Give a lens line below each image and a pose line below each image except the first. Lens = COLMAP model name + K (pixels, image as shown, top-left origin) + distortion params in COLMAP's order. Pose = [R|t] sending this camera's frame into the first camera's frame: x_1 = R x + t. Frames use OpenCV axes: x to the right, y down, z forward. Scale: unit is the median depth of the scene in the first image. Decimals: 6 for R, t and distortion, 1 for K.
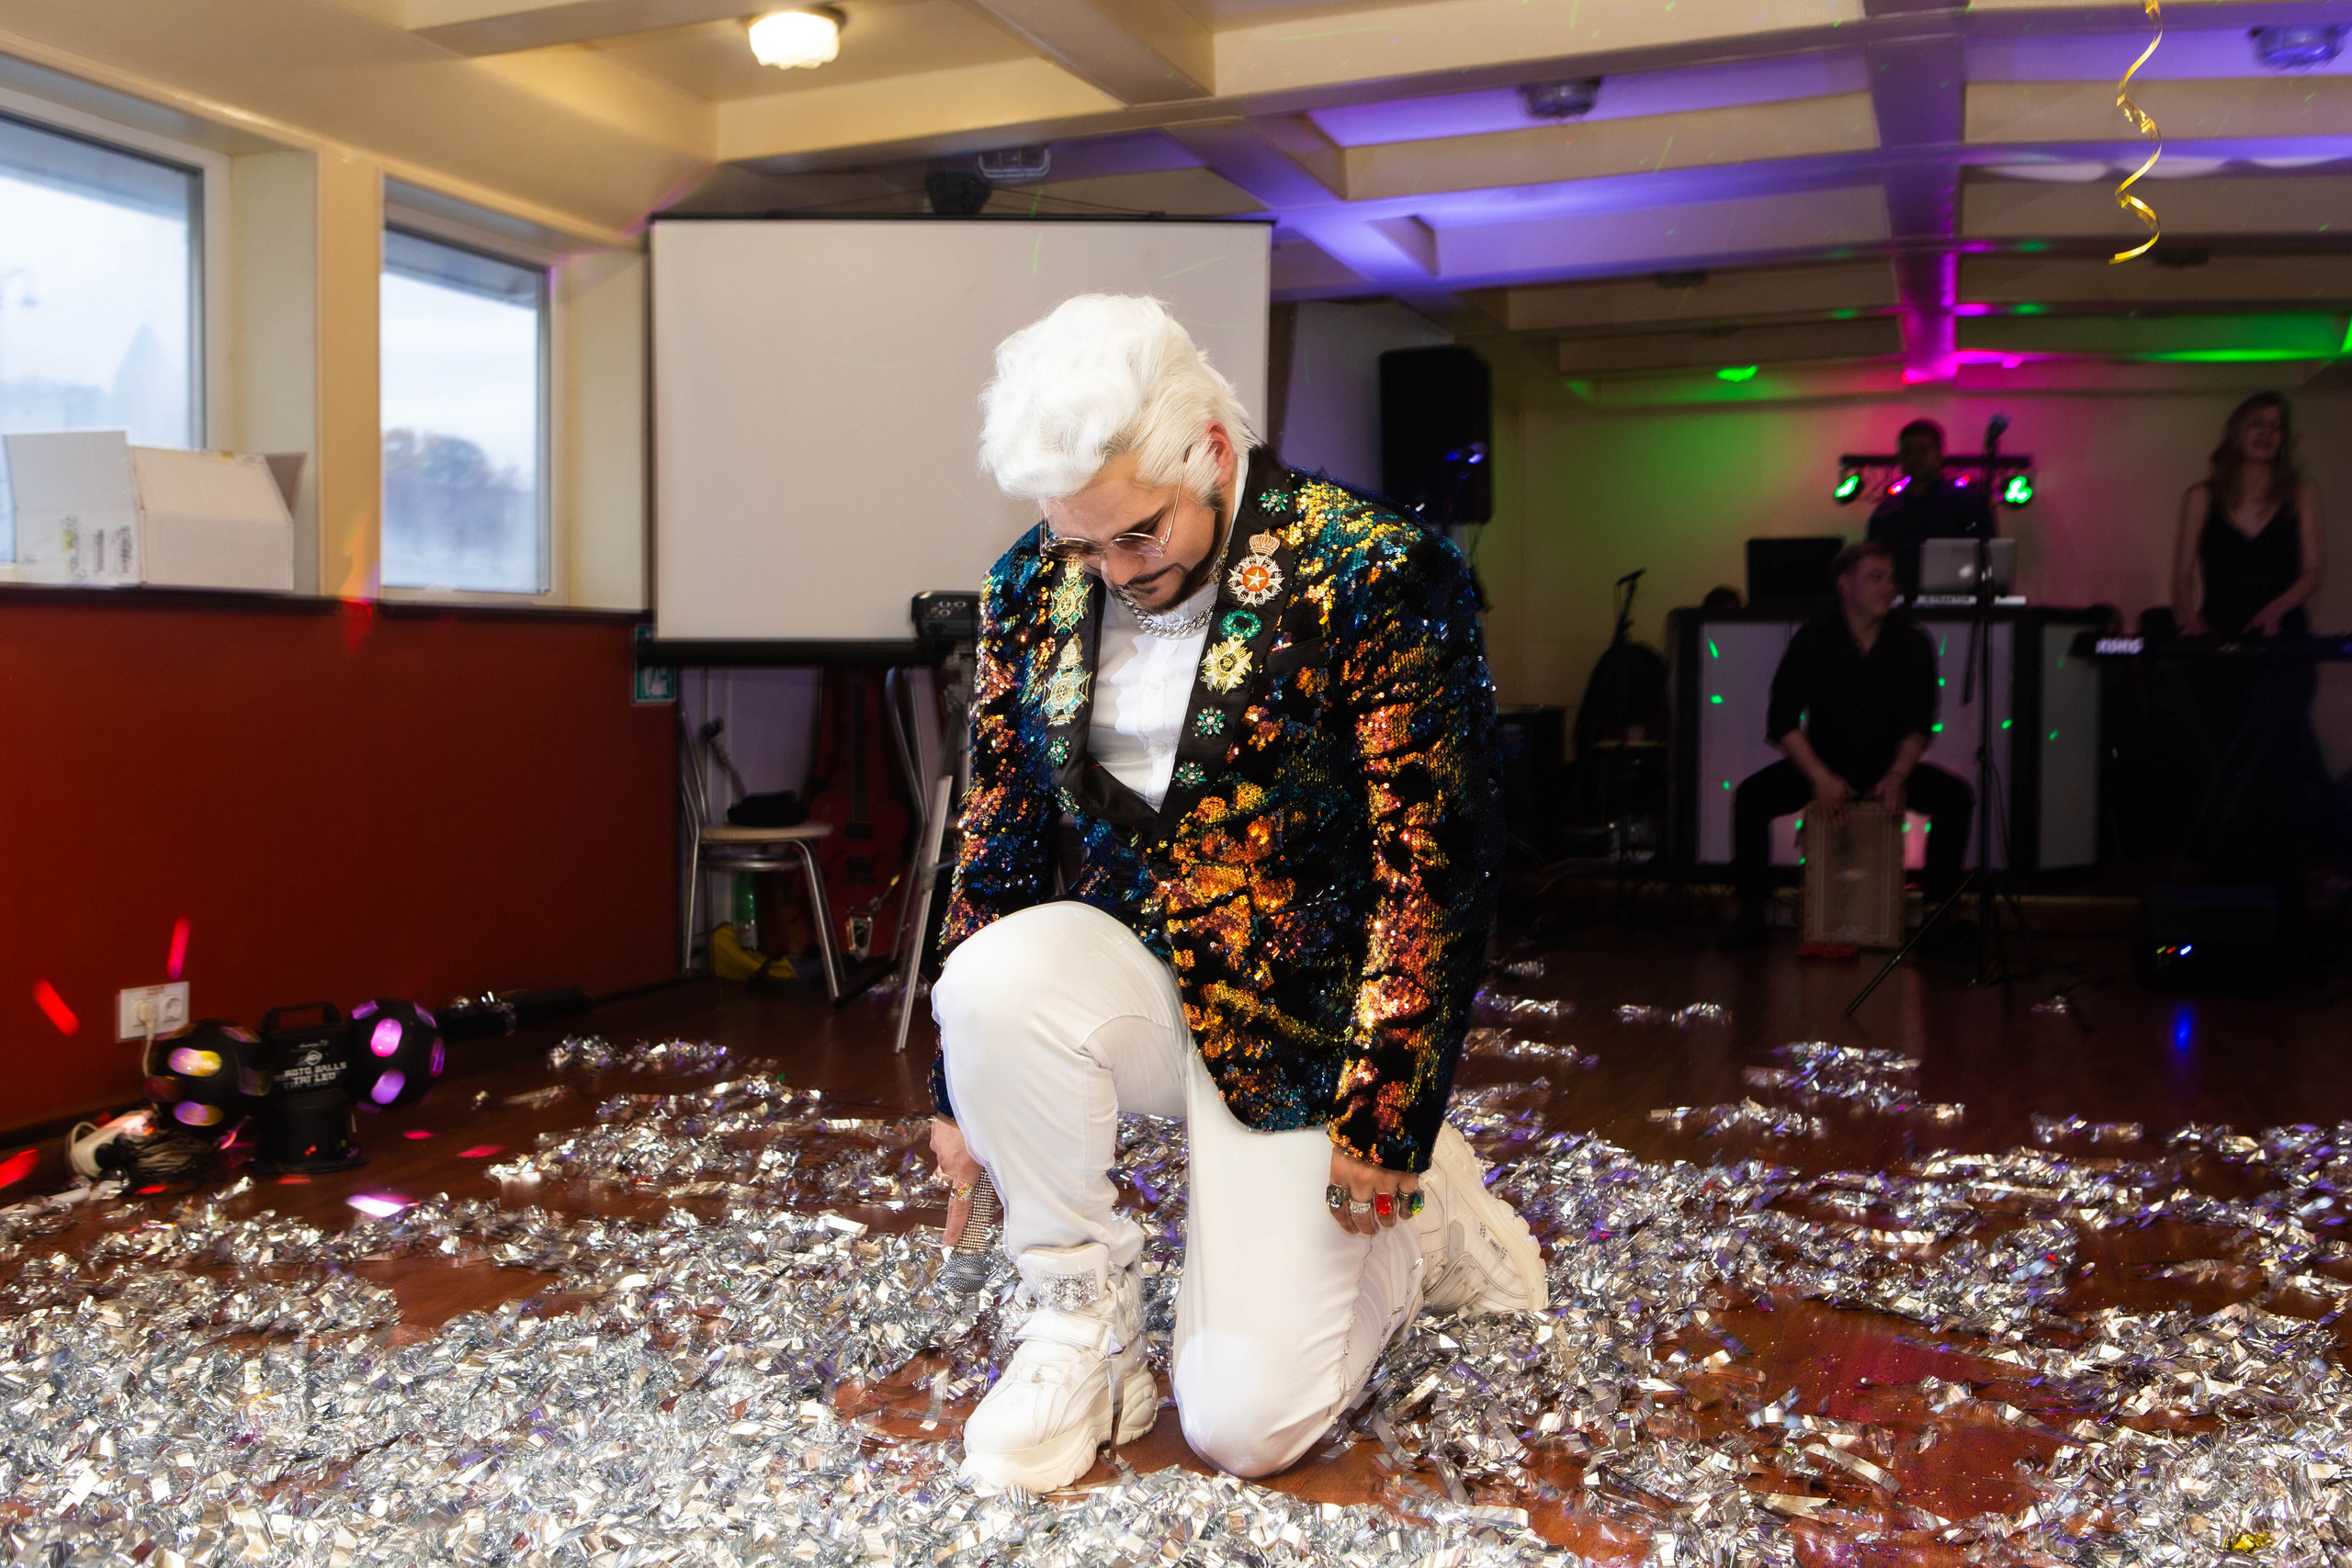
lens RADIAL K [[2361.3, 0, 1176.0], [0, 2361.3, 784.0], [0, 0, 1]] dist [0.019693, 0.018656]
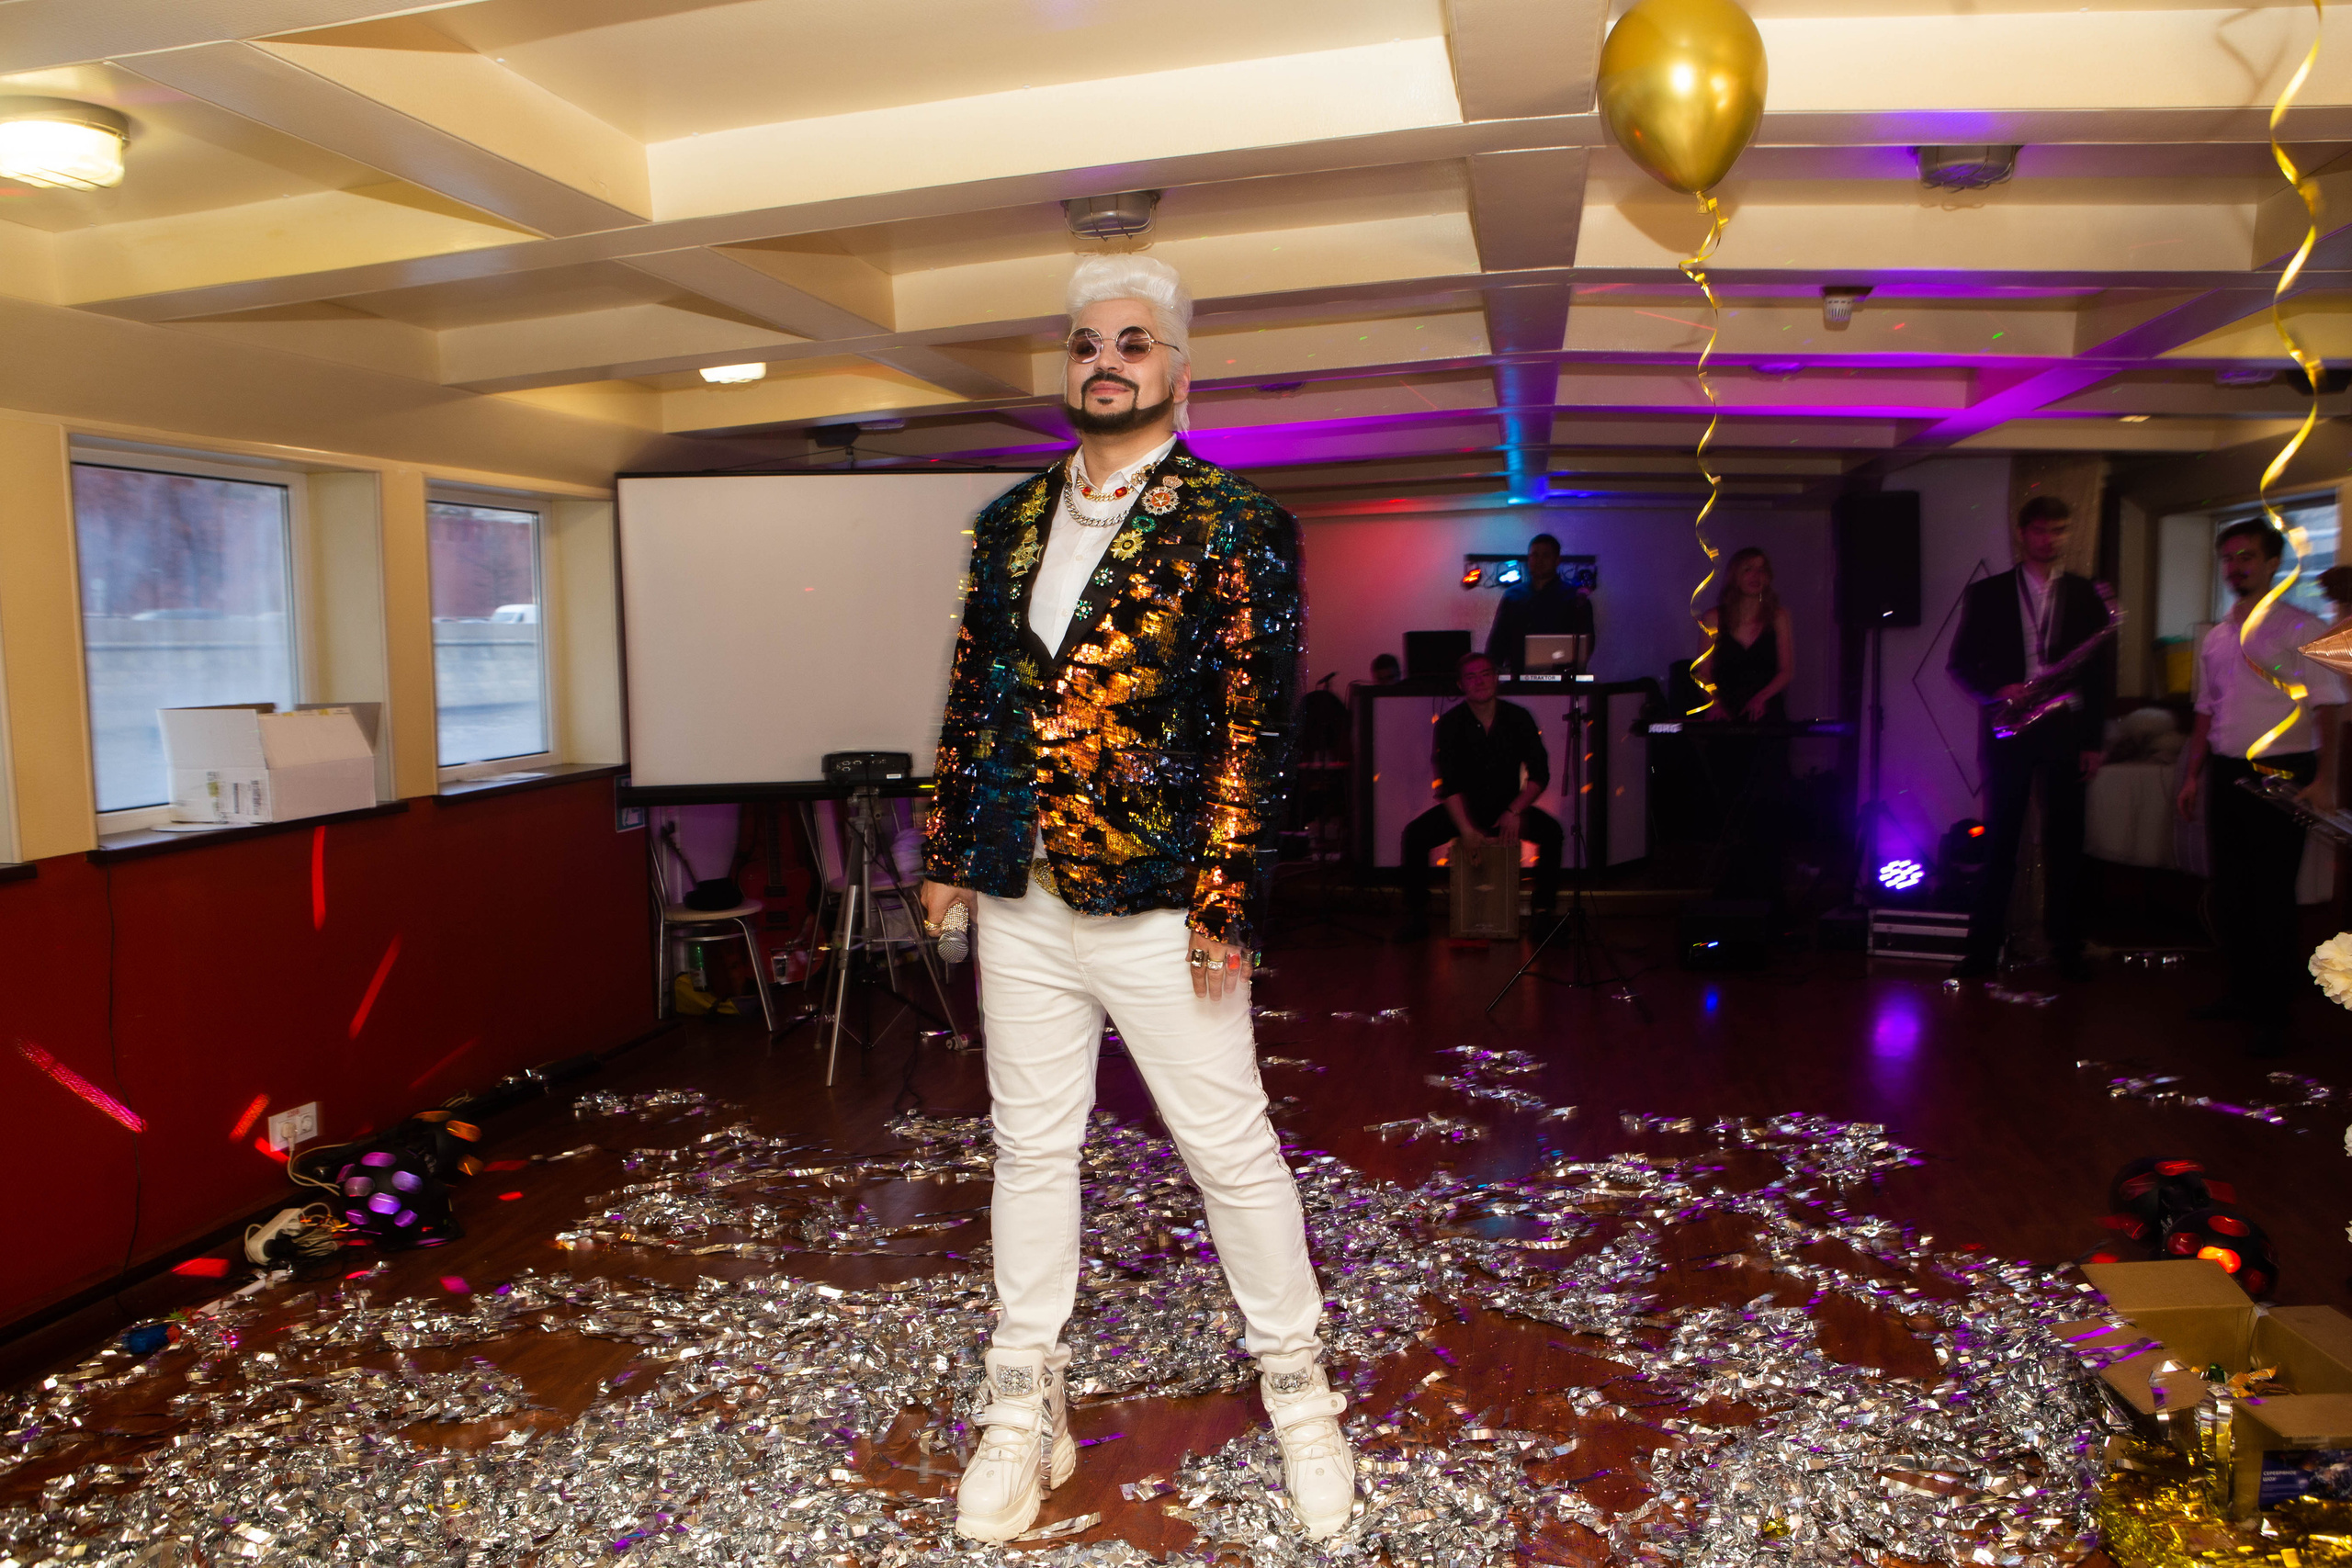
lens RADIAL K [[1780.7, 0, 1176.0], [0, 1780.7, 784.0], [0, 0, 1]] dist [-0.011106, -0.002200]
pose [[0.992133, -0.028768, 0.121837, -0.037222], [0.022284, 0.998279, 0.054250, -0.116586], [-0.123188, -0.051108, 0.991066, -0.050502]]
